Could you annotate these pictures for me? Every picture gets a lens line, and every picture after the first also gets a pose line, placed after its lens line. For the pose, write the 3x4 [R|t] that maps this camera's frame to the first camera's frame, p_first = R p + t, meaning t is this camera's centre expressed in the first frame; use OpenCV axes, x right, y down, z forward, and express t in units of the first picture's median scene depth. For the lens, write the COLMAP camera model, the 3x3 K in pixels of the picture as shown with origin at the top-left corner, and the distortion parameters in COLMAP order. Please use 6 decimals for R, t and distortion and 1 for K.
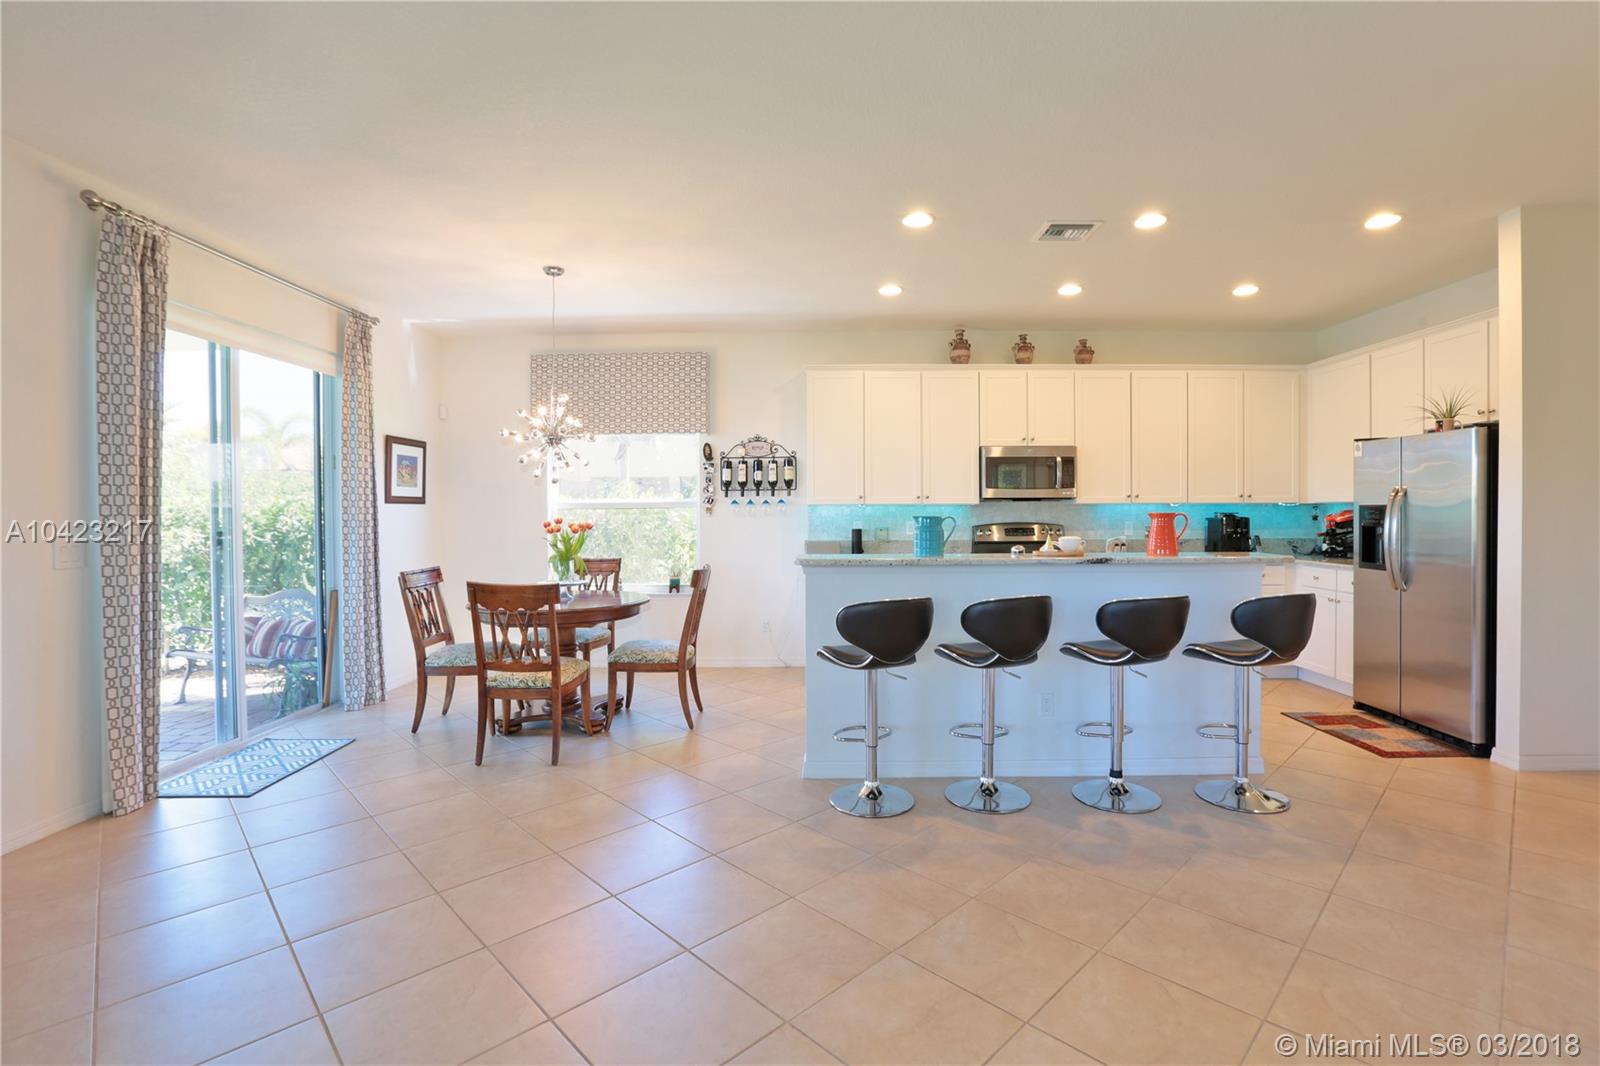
lens RADIAL K [[736.6, 0, 805.3], [0, 736.6, 523.0], [0, 0, 1]] dist [-0.033147, 0.000899]
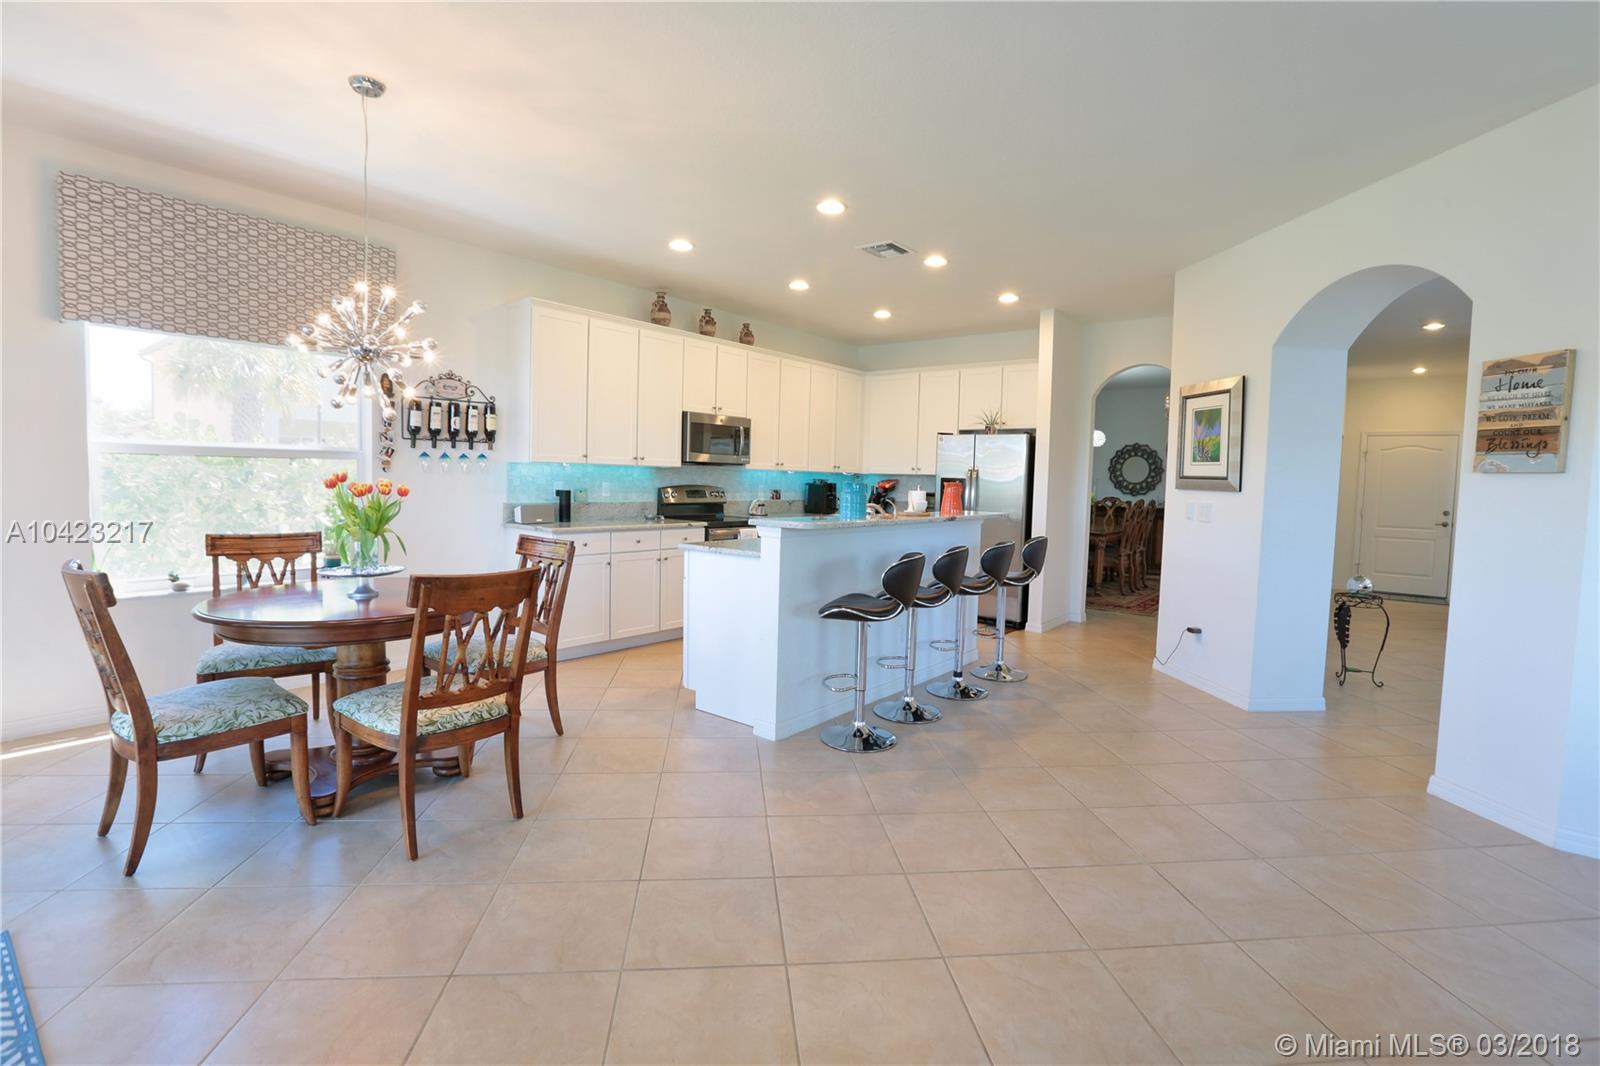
lens RADIAL K [[736.6, 0, 805.3], [0, 736.6, 523.0], [0, 0, 1]] dist [-0.033147, 0.000899]
pose [[0.617704, -0.029667, 0.785851, -0.464033], [-0.017287, 0.998534, 0.051284, -0.003257], [-0.786220, -0.045263, 0.616286, 0.214923]]
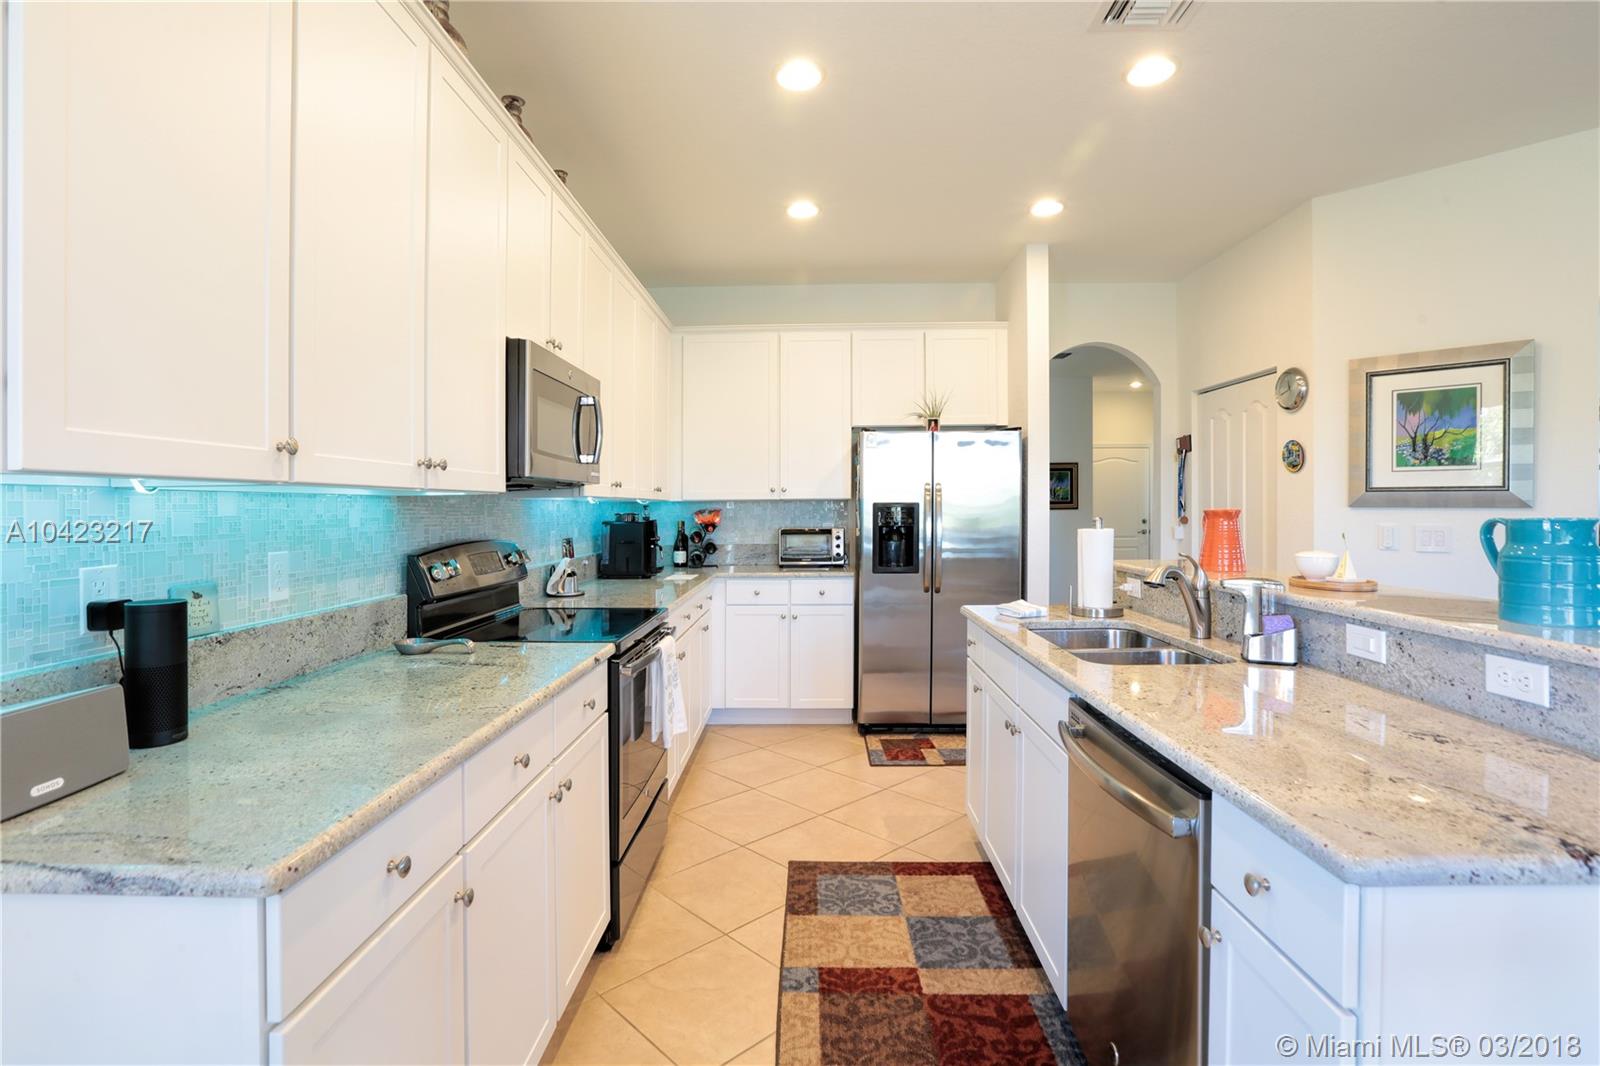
lens RADIAL K [[755.7, 0, 796.8], [0, 755.7, 512.5], [0, 0, 1]] dist [-0.025363, 0.000175]
pose [[0.014002, -0.005525, 0.999887, -0.133562], [0.021277, 0.999760, 0.005226, -0.014690], [-0.999676, 0.021202, 0.014116, 0.833346]]
